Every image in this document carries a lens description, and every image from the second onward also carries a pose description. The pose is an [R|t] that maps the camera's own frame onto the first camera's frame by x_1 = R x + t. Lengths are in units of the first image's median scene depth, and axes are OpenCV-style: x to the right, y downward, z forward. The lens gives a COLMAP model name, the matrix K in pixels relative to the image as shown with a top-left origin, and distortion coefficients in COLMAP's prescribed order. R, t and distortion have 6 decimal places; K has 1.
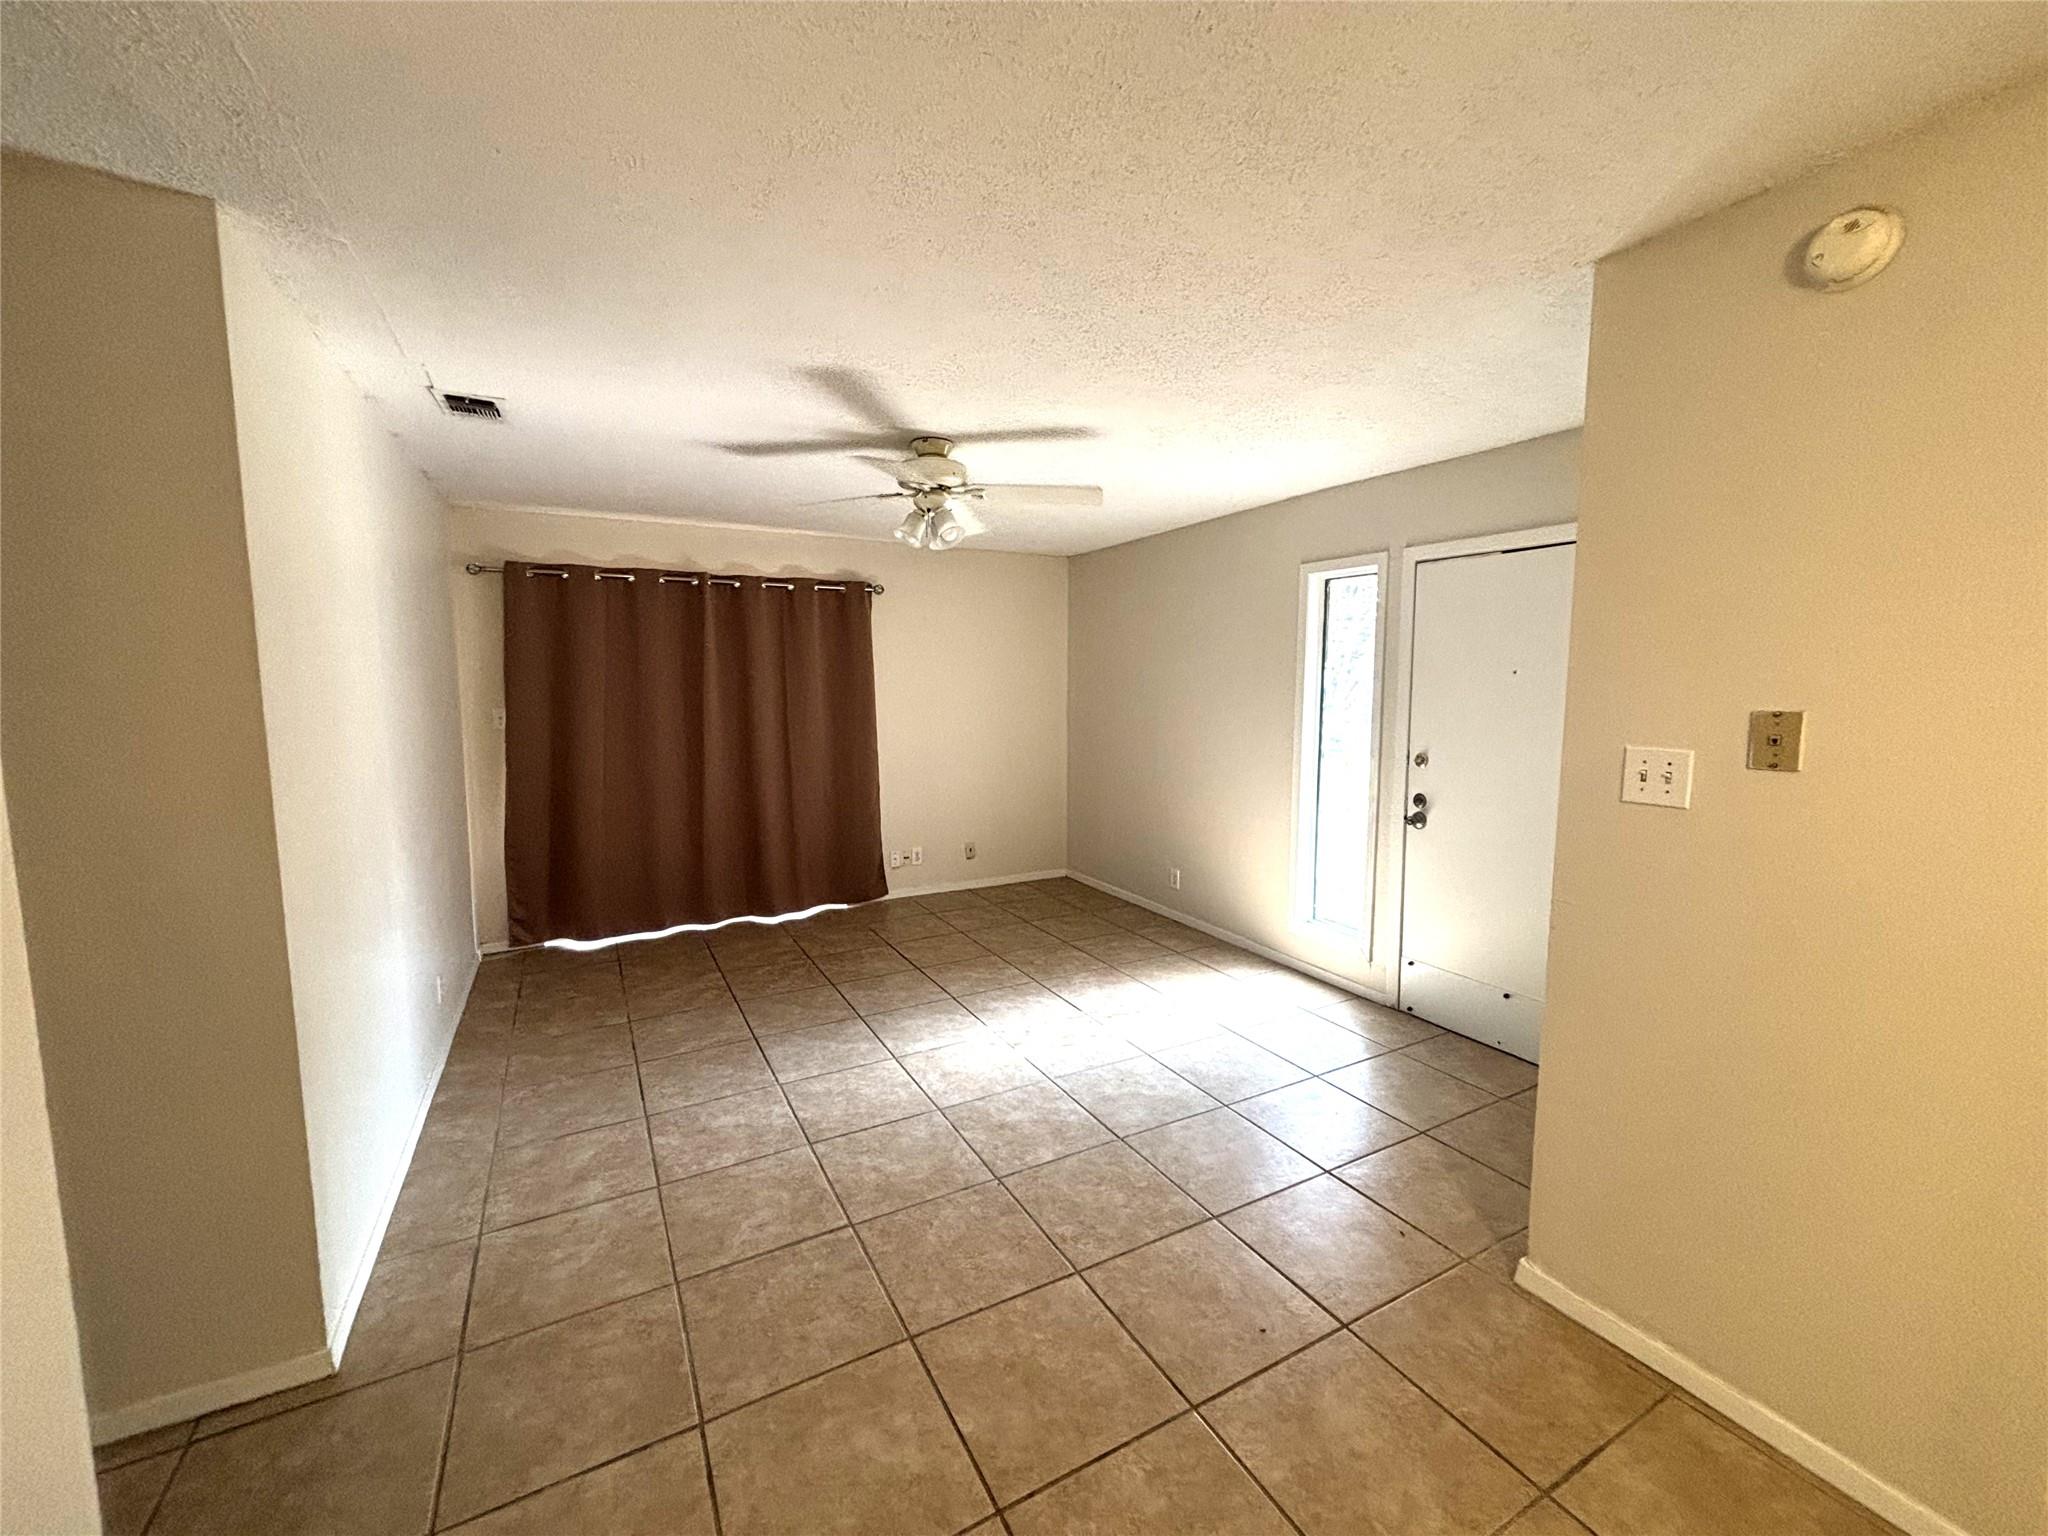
lens RADIAL K [[814.1, 0, 1024.0], [0, 814.1, 768.0], [0, 0, 1]] dist [0.001367, -0.003797]
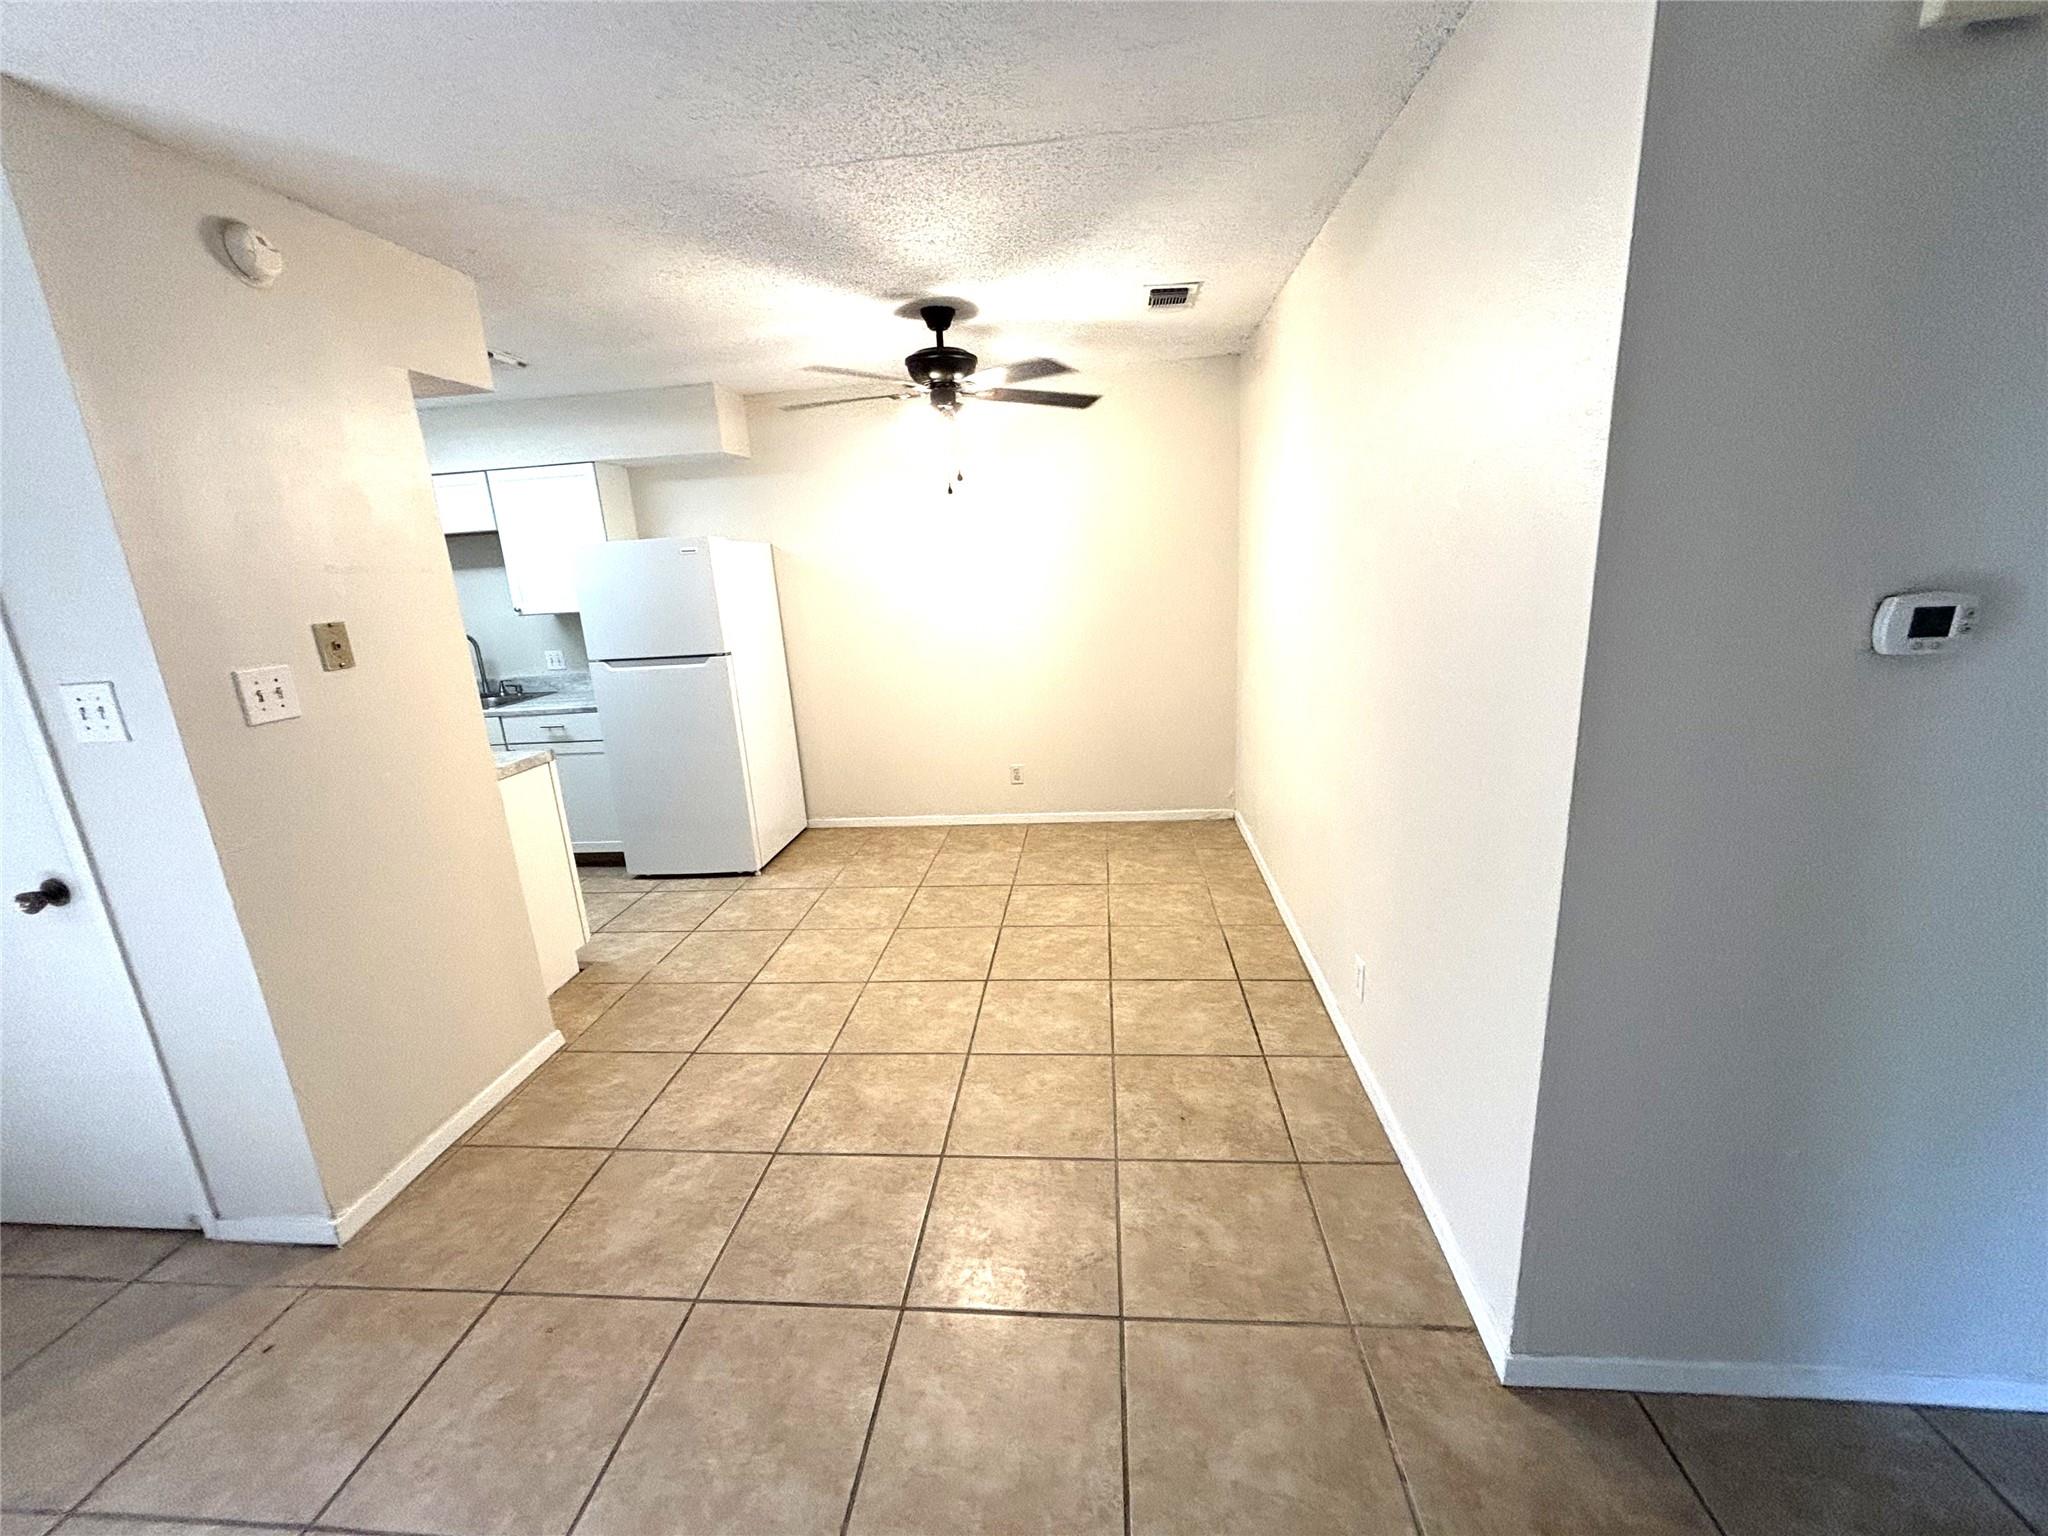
lens RADIAL K [[814.1, 0, 1024.0], [0, 814.1, 768.0], [0, 0, 1]] dist [0.001367, -0.003797]
pose [[-0.831619, -0.091220, 0.547804, -0.175739], [0.110769, 0.939351, 0.324578, -0.037431], [-0.544188, 0.330605, -0.771077, 0.368738]]
